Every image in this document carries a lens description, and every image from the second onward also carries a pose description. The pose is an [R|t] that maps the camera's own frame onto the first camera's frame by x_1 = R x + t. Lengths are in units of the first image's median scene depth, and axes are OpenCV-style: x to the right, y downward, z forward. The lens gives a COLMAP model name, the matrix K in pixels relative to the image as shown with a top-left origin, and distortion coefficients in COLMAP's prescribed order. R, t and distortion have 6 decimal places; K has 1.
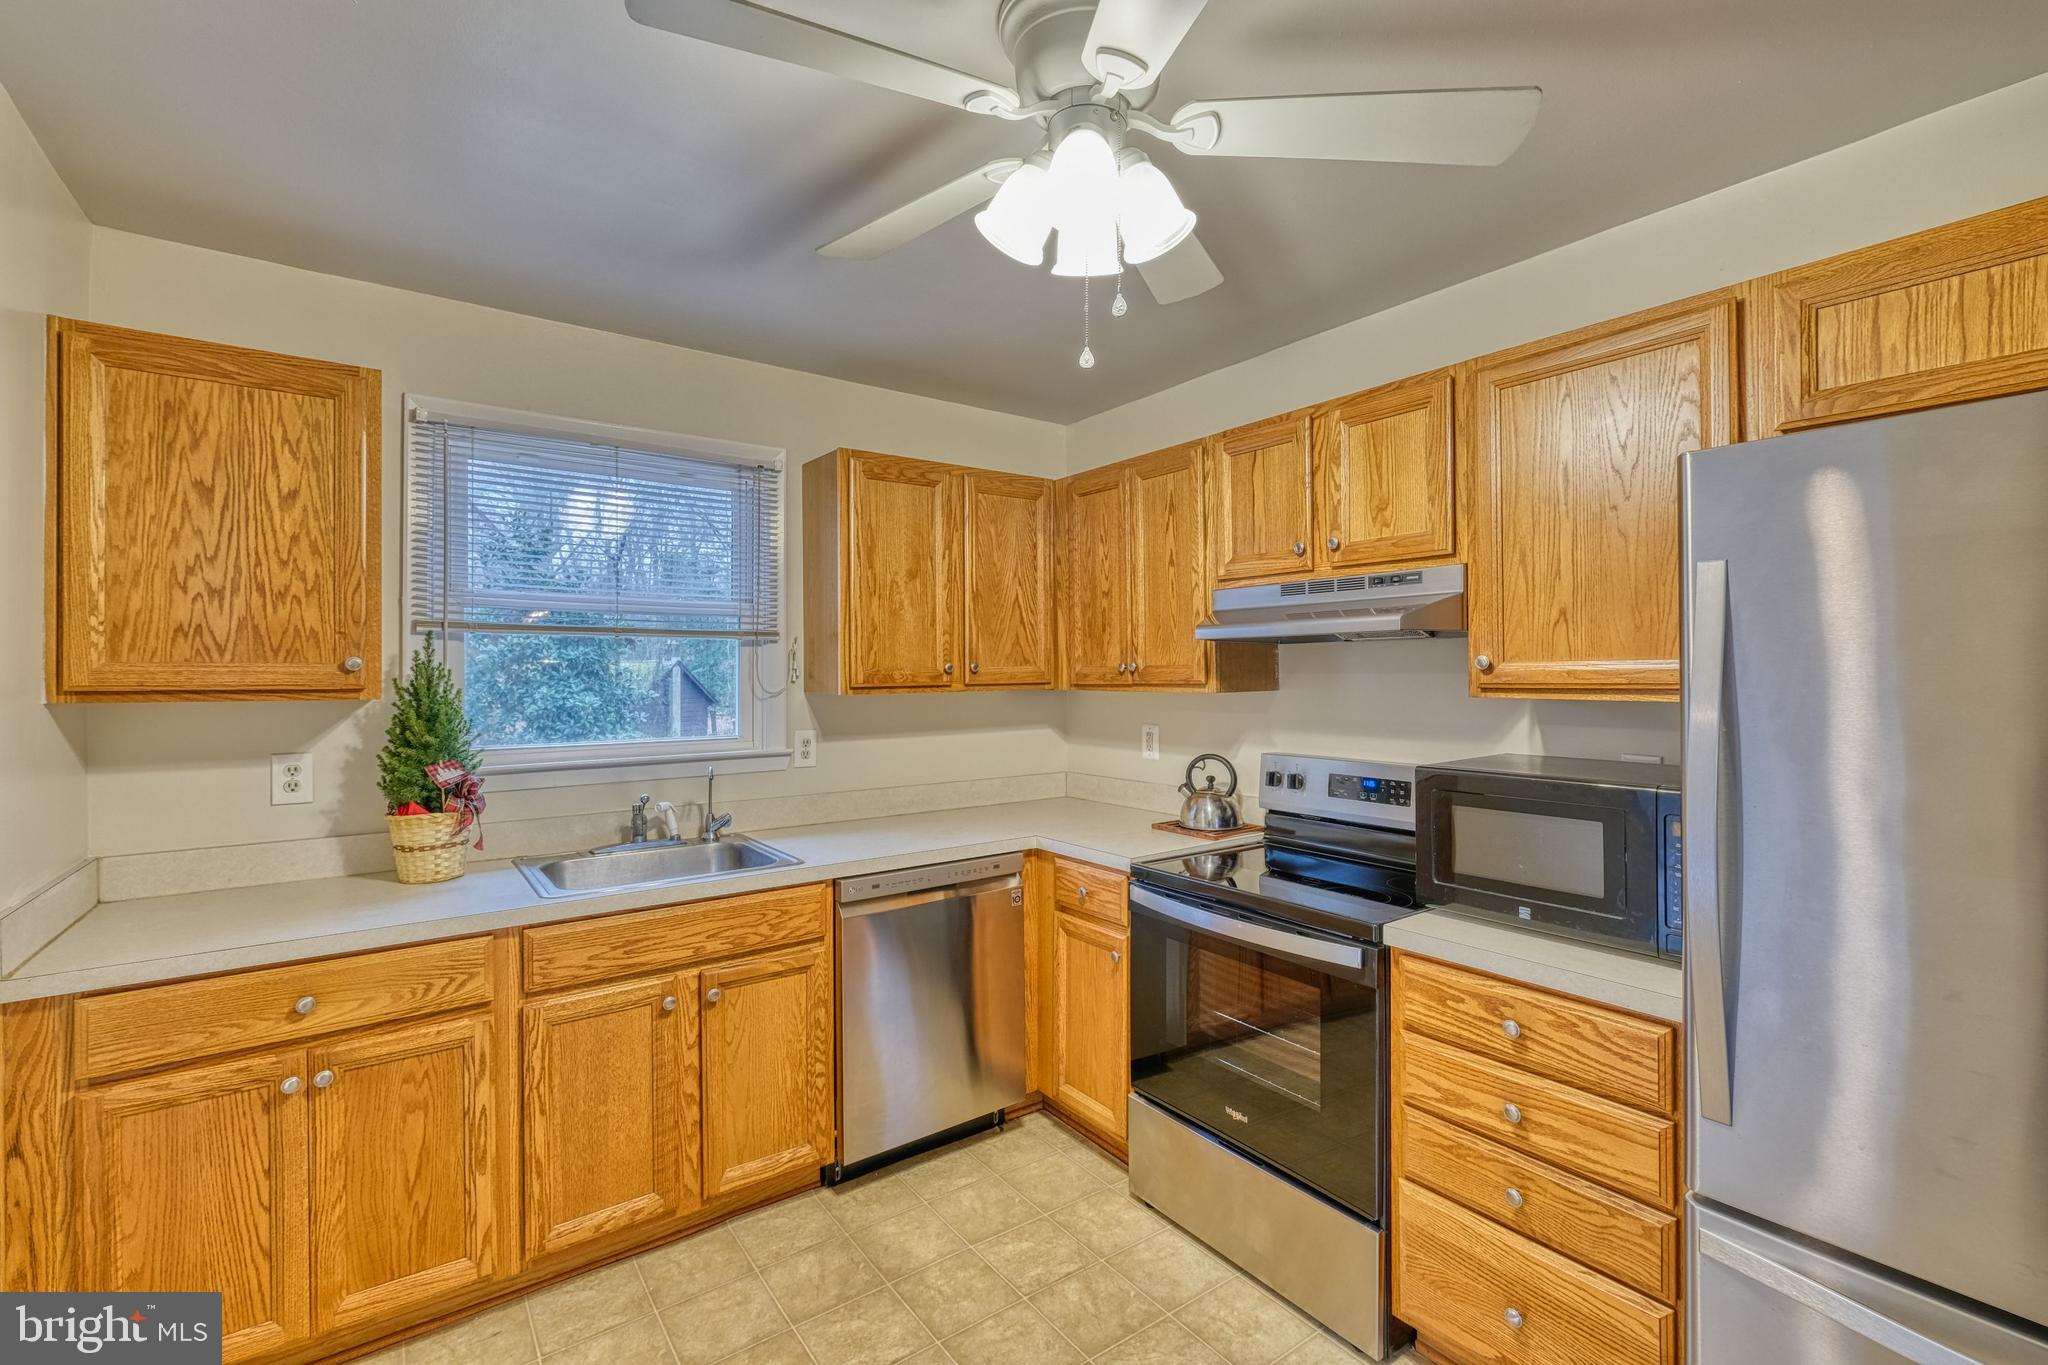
lens RADIAL K [[891.2, 0, 1034.7], [0, 891.2, 670.9], [0, 0, 1]] dist [-0.007381, 0.001182]
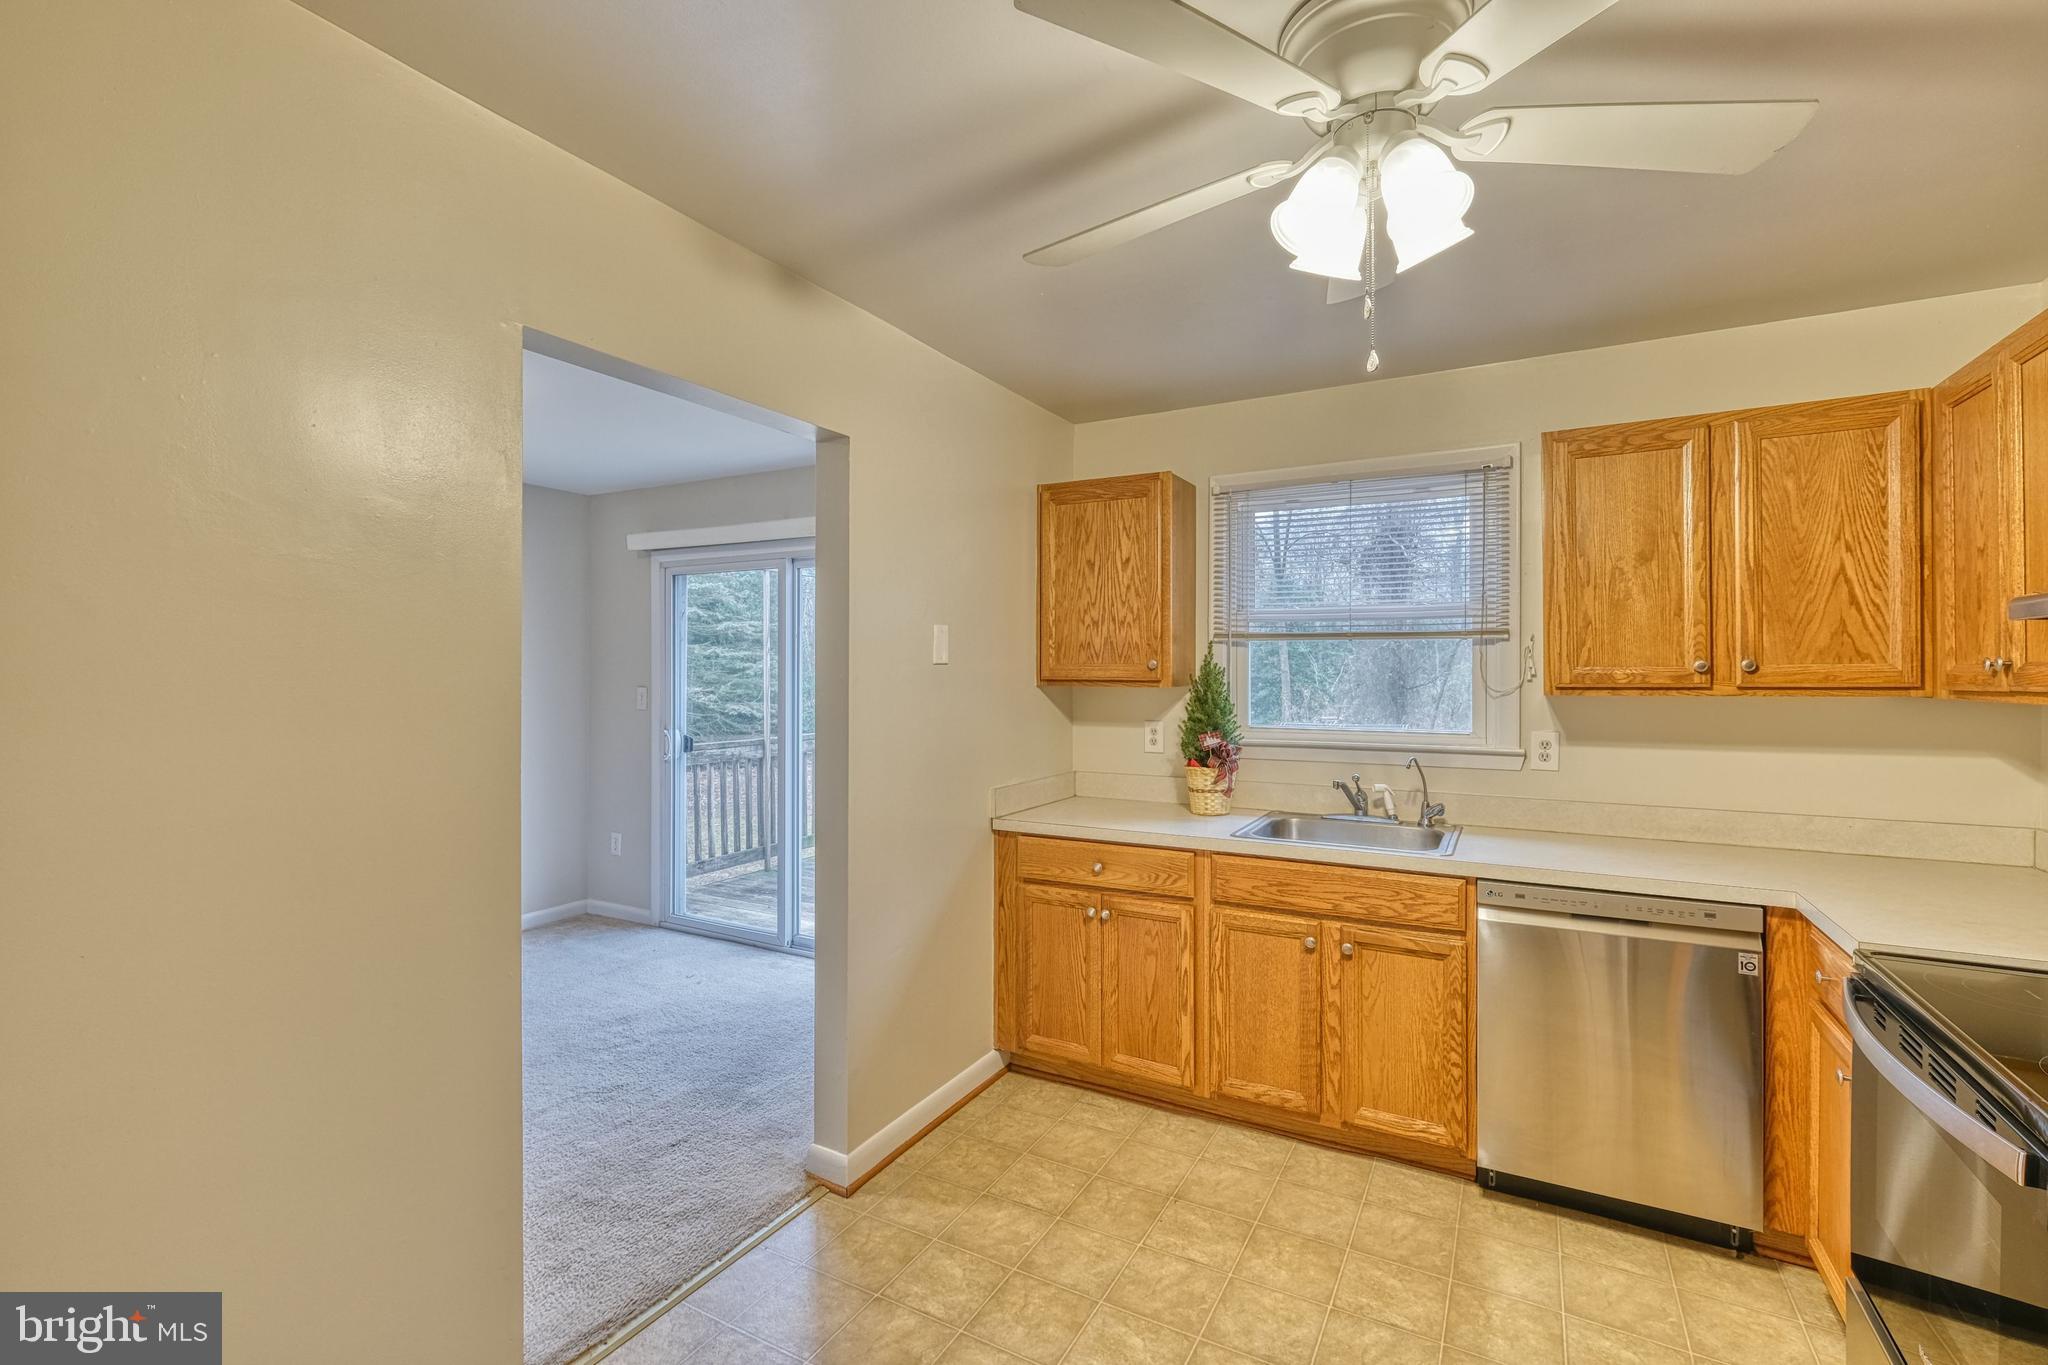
lens RADIAL K [[891.2, 0, 1032.6], [0, 891.2, 670.1], [0, 0, 1]] dist [-0.007381, 0.001182]
pose [[0.415653, 0.001993, -0.909521, 0.508040], [-0.001398, 0.999998, 0.001552, 0.000032], [0.909522, 0.000627, 0.415655, 0.140717]]
